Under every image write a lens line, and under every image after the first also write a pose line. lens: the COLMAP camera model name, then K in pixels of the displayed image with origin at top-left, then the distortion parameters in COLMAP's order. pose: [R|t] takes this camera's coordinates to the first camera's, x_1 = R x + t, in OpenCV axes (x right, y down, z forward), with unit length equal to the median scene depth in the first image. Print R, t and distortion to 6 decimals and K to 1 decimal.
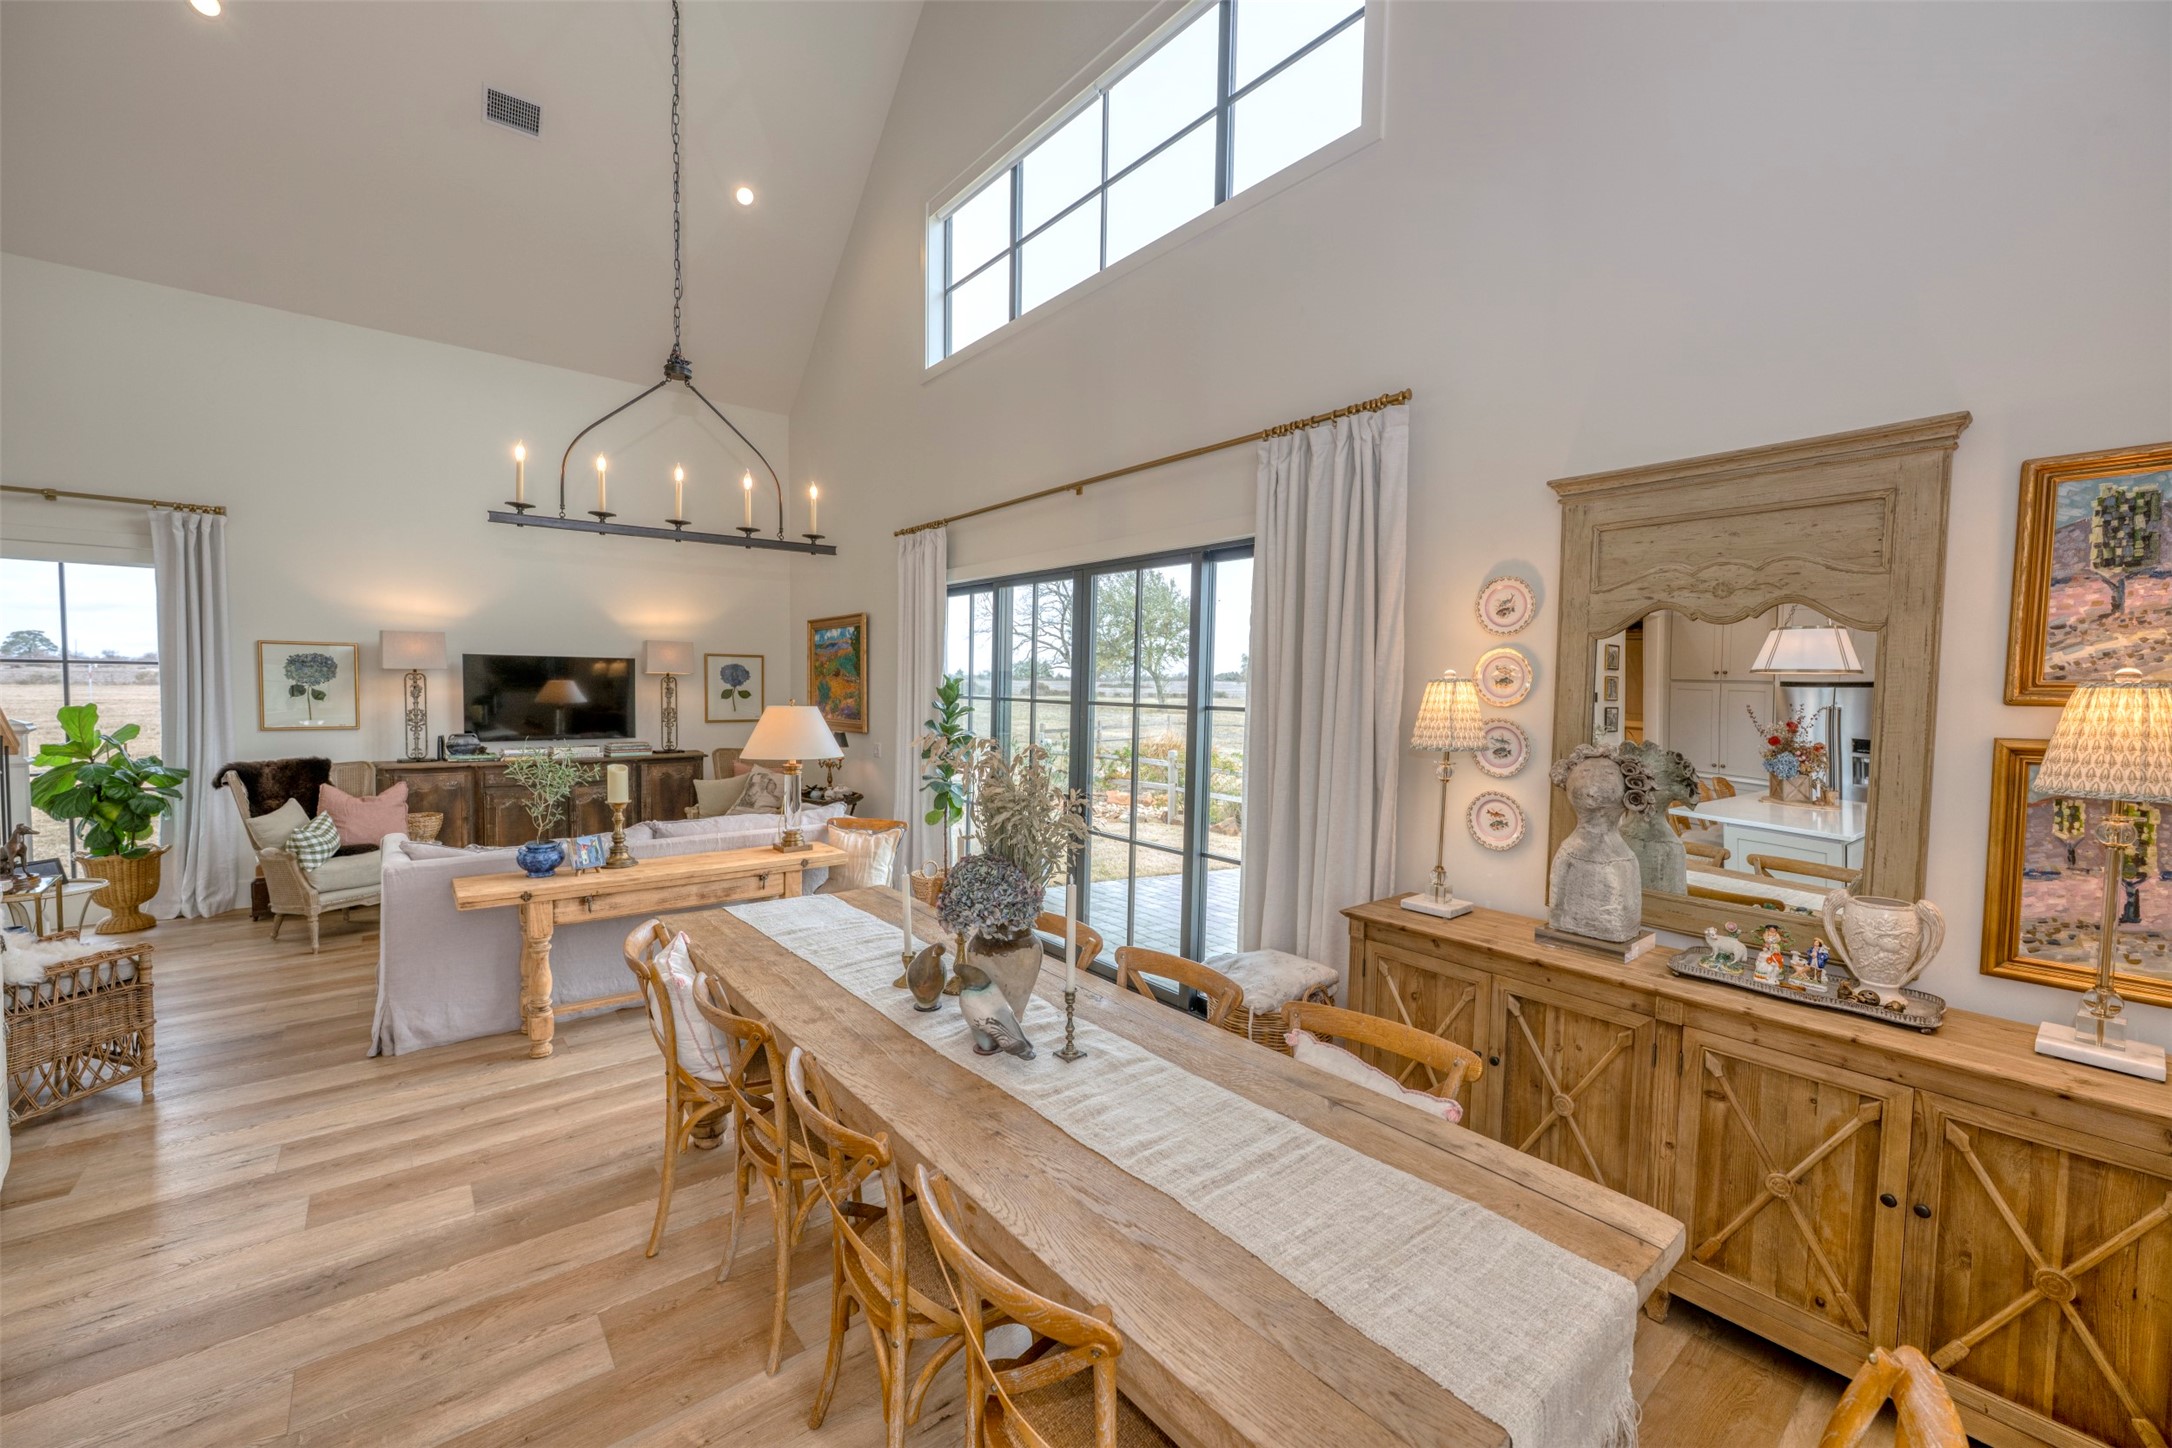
lens RADIAL K [[867.3, 0, 1084.3], [0, 867.3, 725.8], [0, 0, 1]] dist [-0.001928, -0.000712]
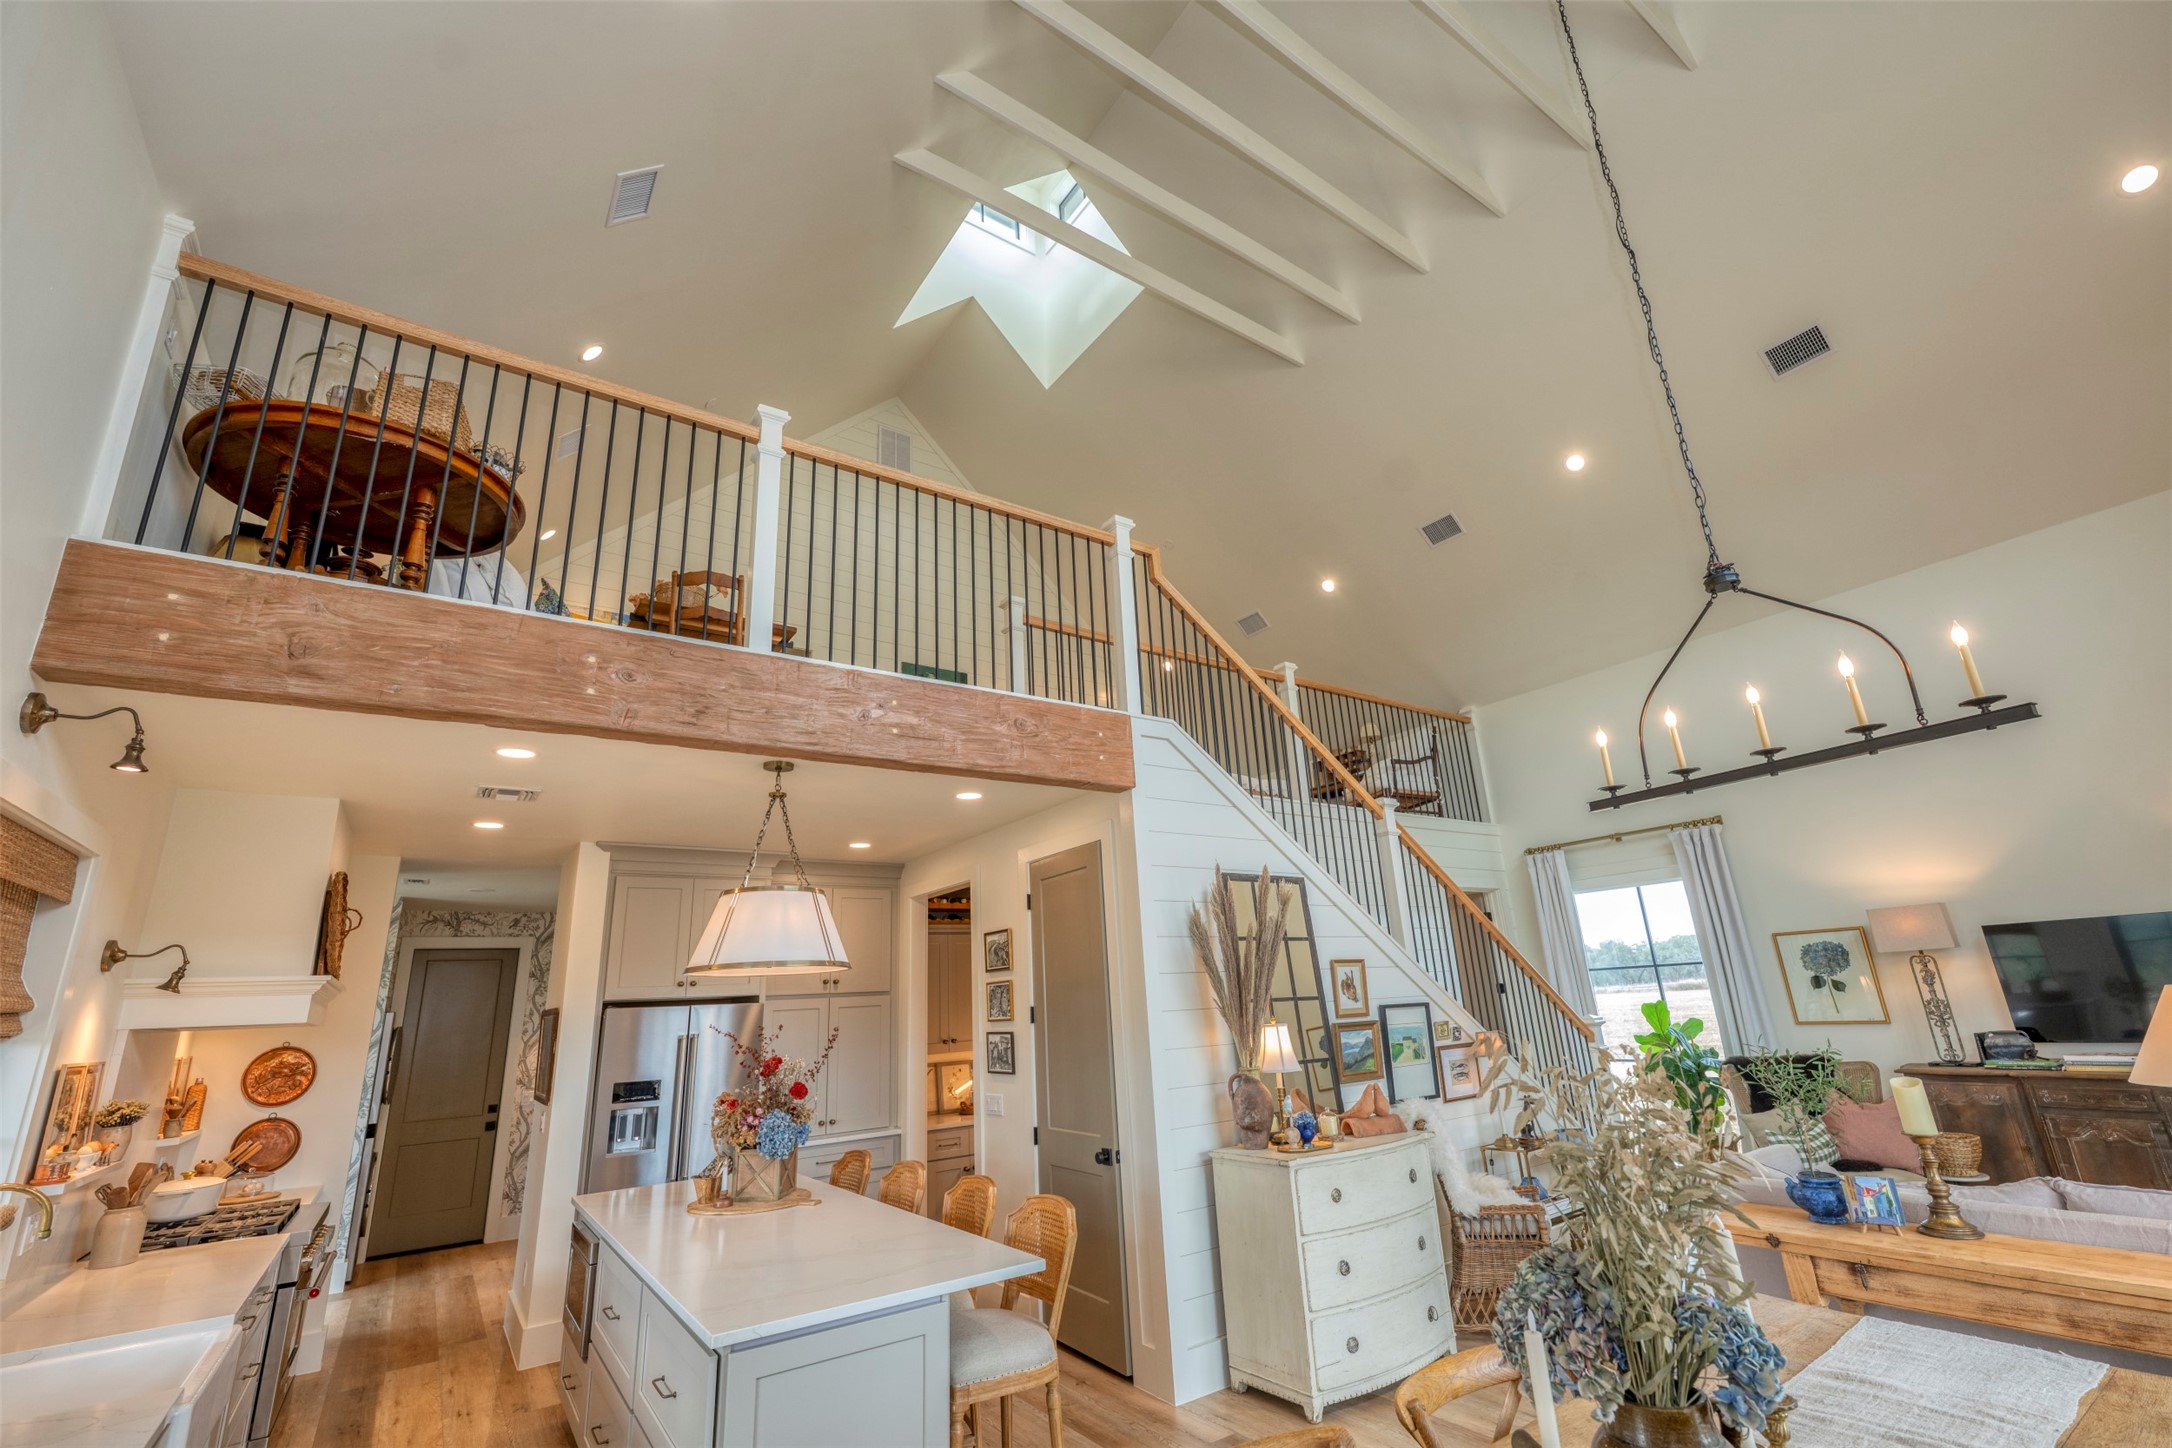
lens RADIAL K [[904.4, 0, 1082.5], [0, 904.4, 727.3], [0, 0, 1]] dist [0.001643, 0.000149]
pose [[-0.079105, -0.305875, -0.948780, 0.294005], [0.000414, 0.951752, -0.306868, -0.001382], [0.996866, -0.024668, -0.075162, 0.342154]]
